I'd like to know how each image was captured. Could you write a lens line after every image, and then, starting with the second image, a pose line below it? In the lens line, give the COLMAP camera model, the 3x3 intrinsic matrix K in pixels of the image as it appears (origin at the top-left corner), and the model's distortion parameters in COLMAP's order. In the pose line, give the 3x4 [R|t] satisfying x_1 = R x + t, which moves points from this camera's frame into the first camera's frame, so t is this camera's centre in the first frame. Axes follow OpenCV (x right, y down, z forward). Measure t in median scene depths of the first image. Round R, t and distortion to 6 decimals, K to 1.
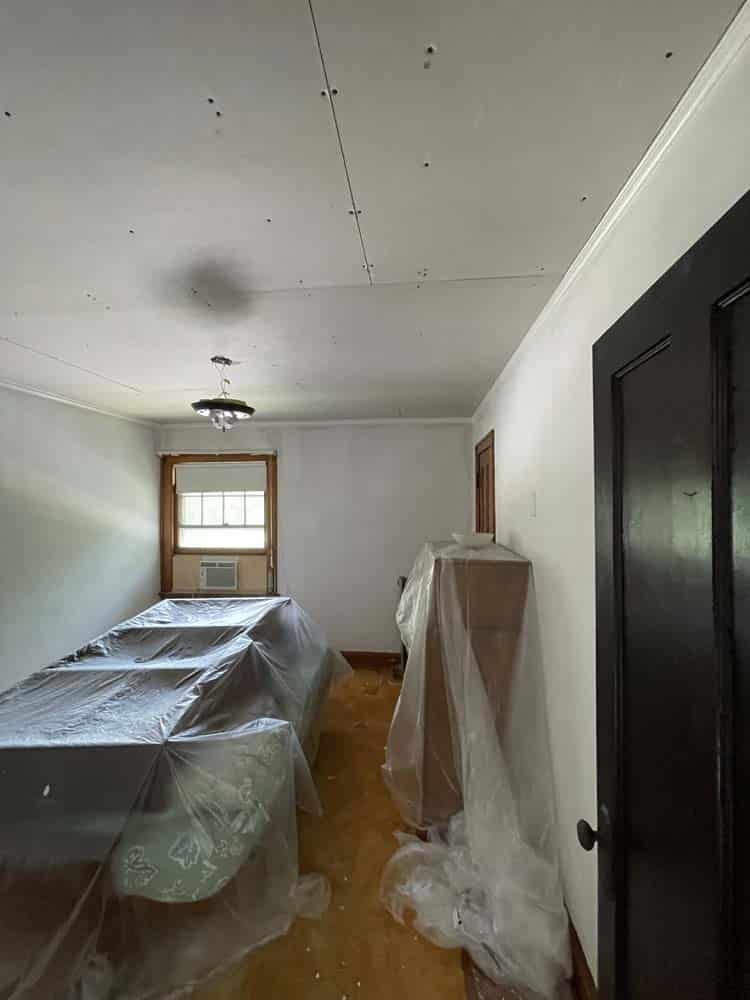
lens RADIAL K [[405.5, 0, 374.1], [0, 405.5, 498.3], [0, 0, 1]] dist [-0.000006, 0.000780]
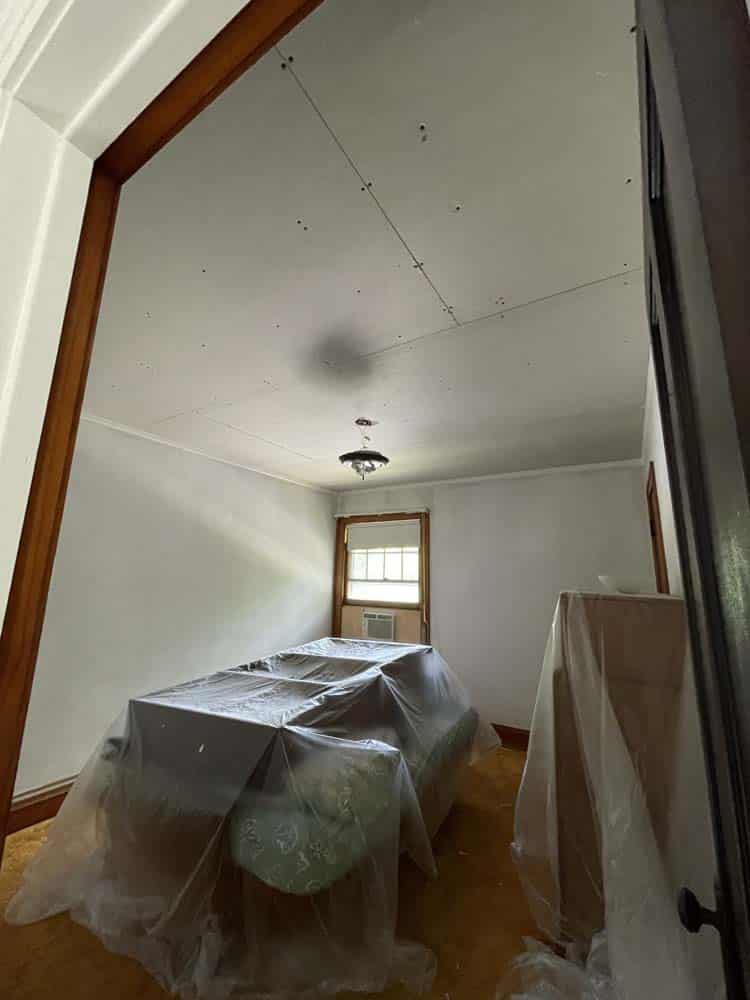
lens RADIAL K [[405.5, 0, 374.1], [0, 405.5, 498.3], [0, 0, 1]] dist [-0.000006, 0.000780]
pose [[0.900005, -0.058092, -0.431992, 0.120225], [-0.028300, 0.981200, -0.190907, 0.084888], [0.434961, 0.184042, 0.881441, -0.006109]]
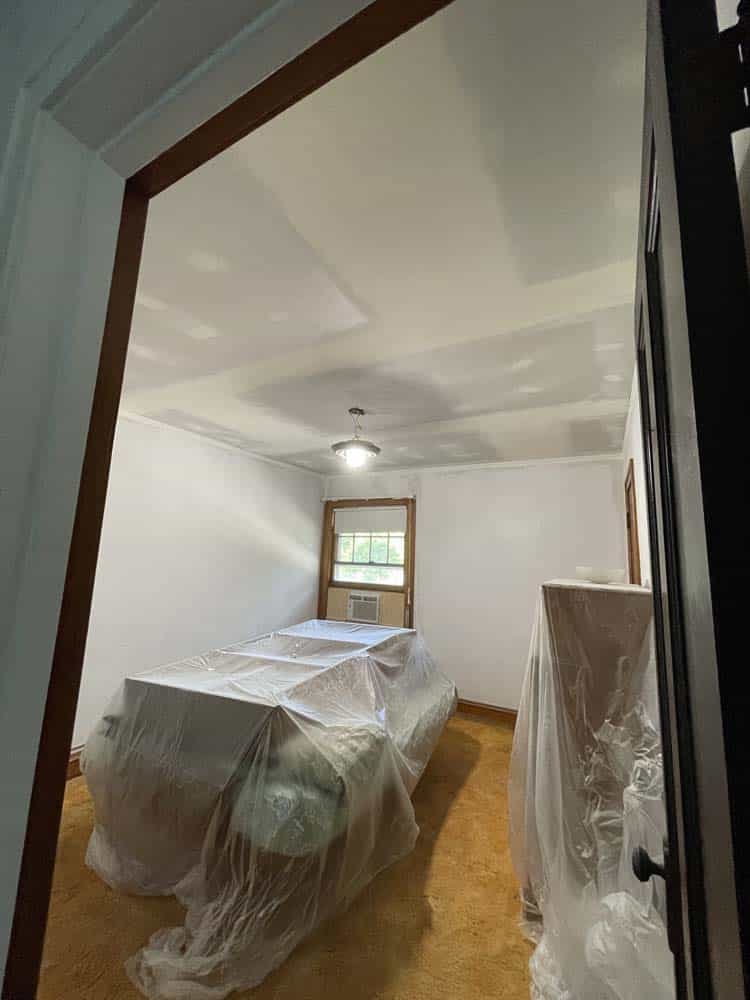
lens RADIAL K [[405.5, 0, 374.1], [0, 405.5, 498.3], [0, 0, 1]] dist [-0.000006, 0.000780]
pose [[0.917627, -0.014334, -0.397184, 0.115168], [-0.046725, 0.988528, -0.143626, 0.070514], [0.394687, 0.150353, 0.906431, -0.035682]]
